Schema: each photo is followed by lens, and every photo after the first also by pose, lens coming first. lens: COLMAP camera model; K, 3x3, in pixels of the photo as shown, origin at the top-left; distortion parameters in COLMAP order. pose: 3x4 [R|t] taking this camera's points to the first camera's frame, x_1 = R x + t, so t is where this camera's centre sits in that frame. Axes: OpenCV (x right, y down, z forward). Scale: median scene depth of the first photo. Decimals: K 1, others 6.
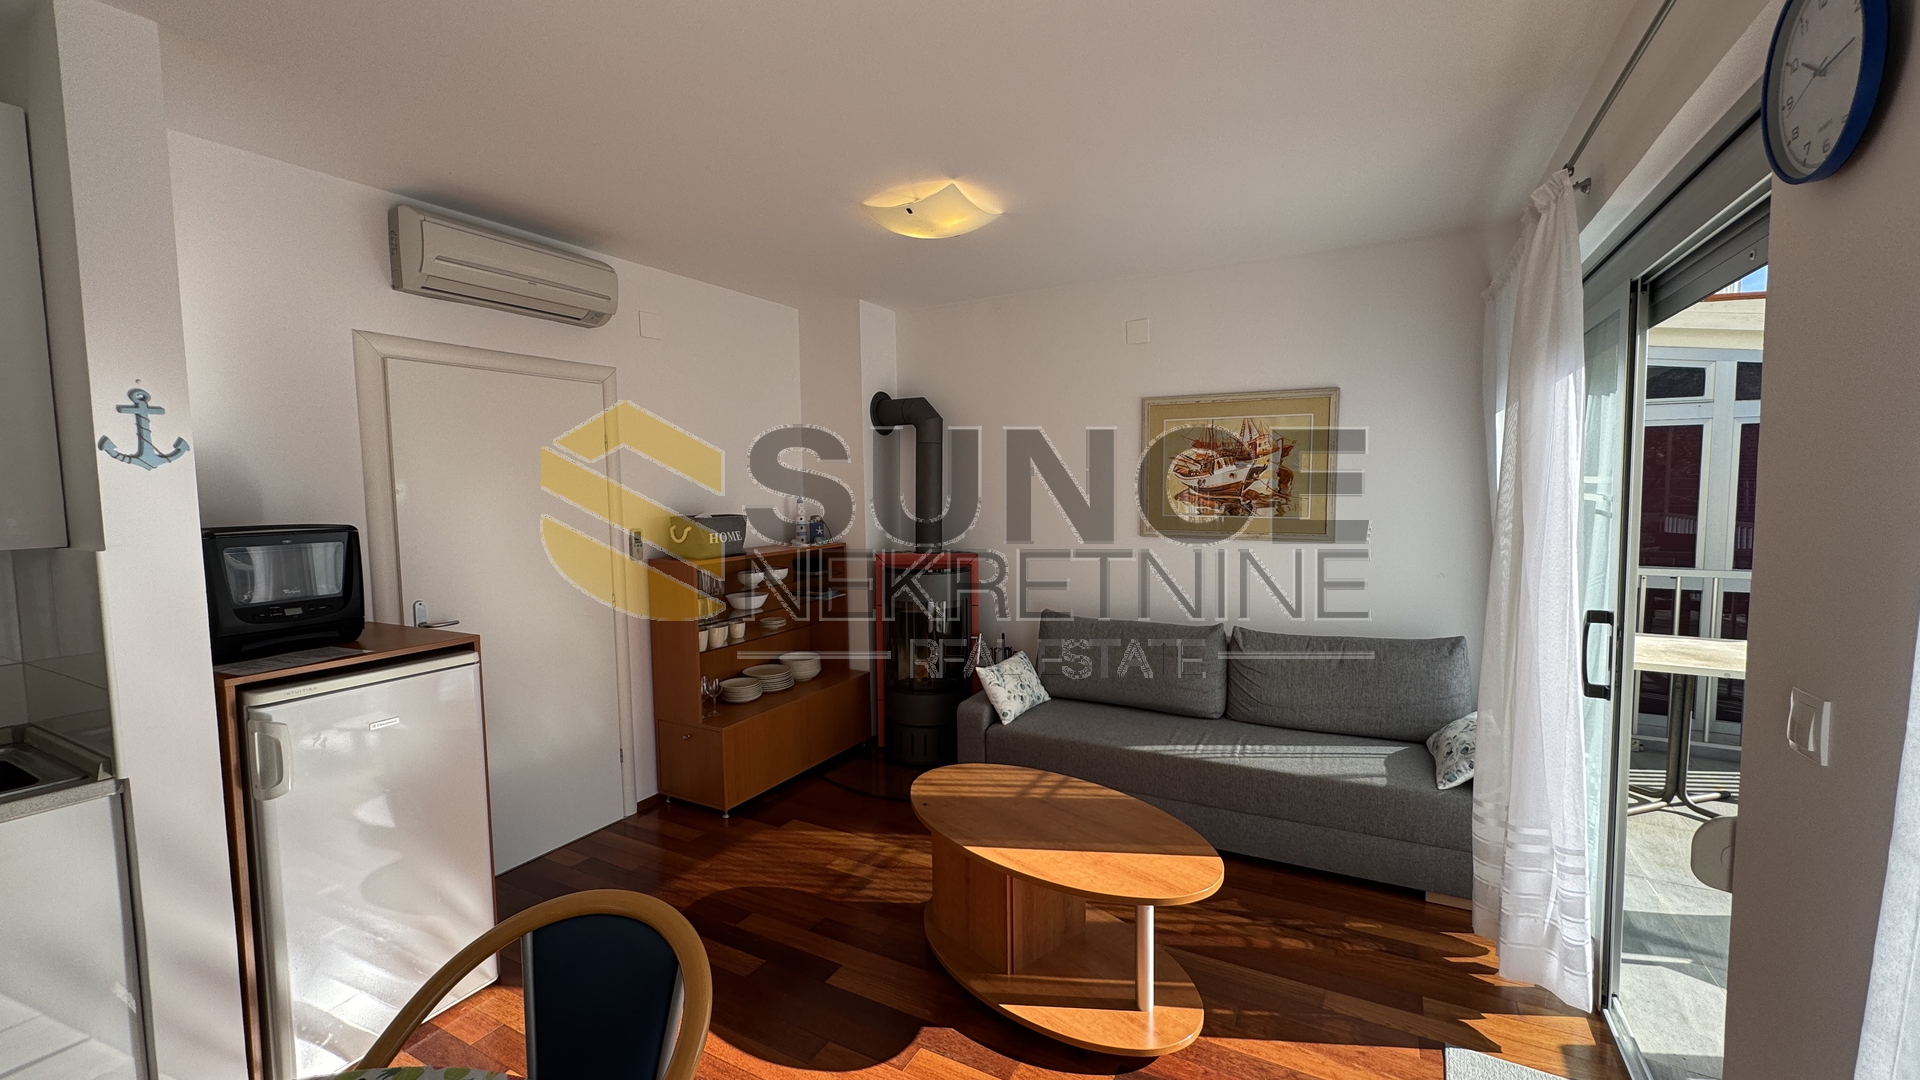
lens RADIAL K [[763.4, 0, 960.5], [0, 763.4, 537.3], [0, 0, 1]] dist [0.002704, -0.002783]
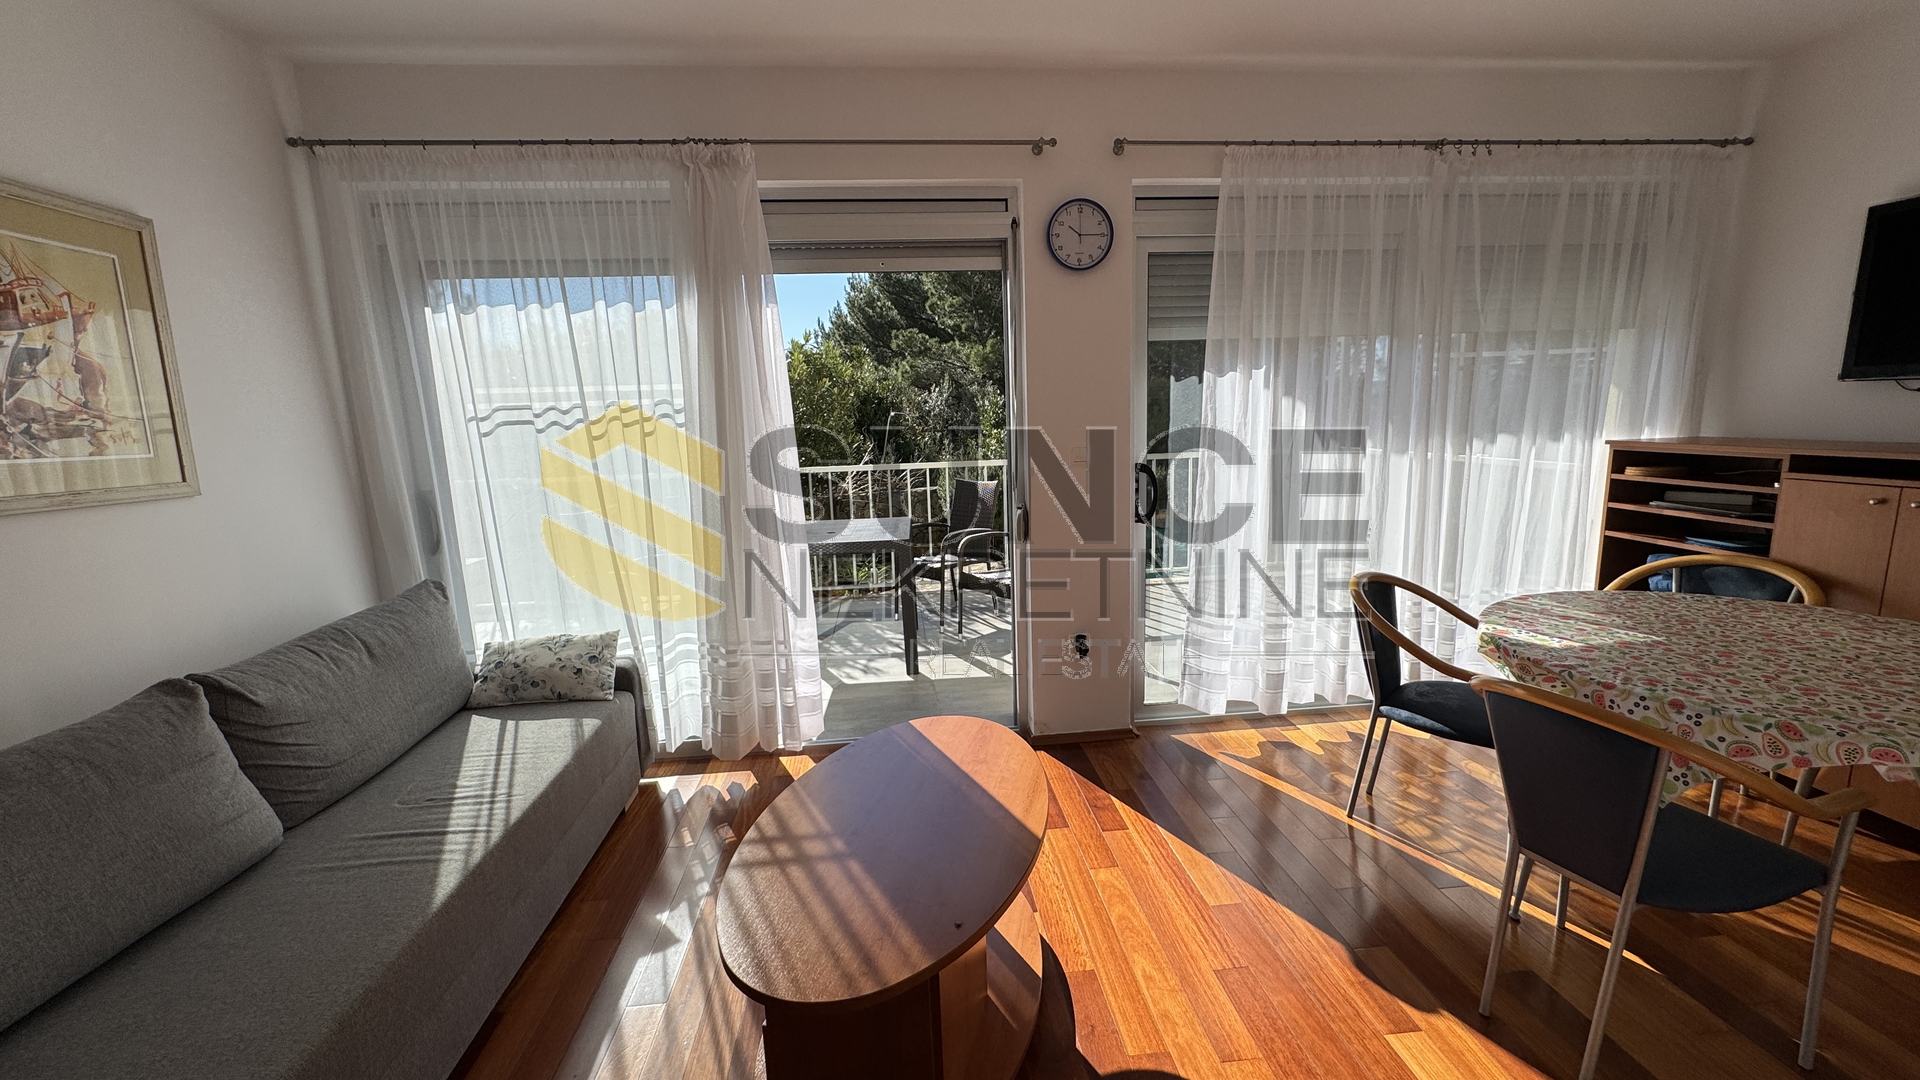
lens RADIAL K [[763.4, 0, 960.5], [0, 763.4, 537.3], [0, 0, 1]] dist [0.002704, -0.002783]
pose [[-0.561489, -0.100868, 0.821313, -0.347834], [0.098882, 0.977252, 0.187620, -0.014631], [-0.821555, 0.186559, -0.538742, 0.928726]]
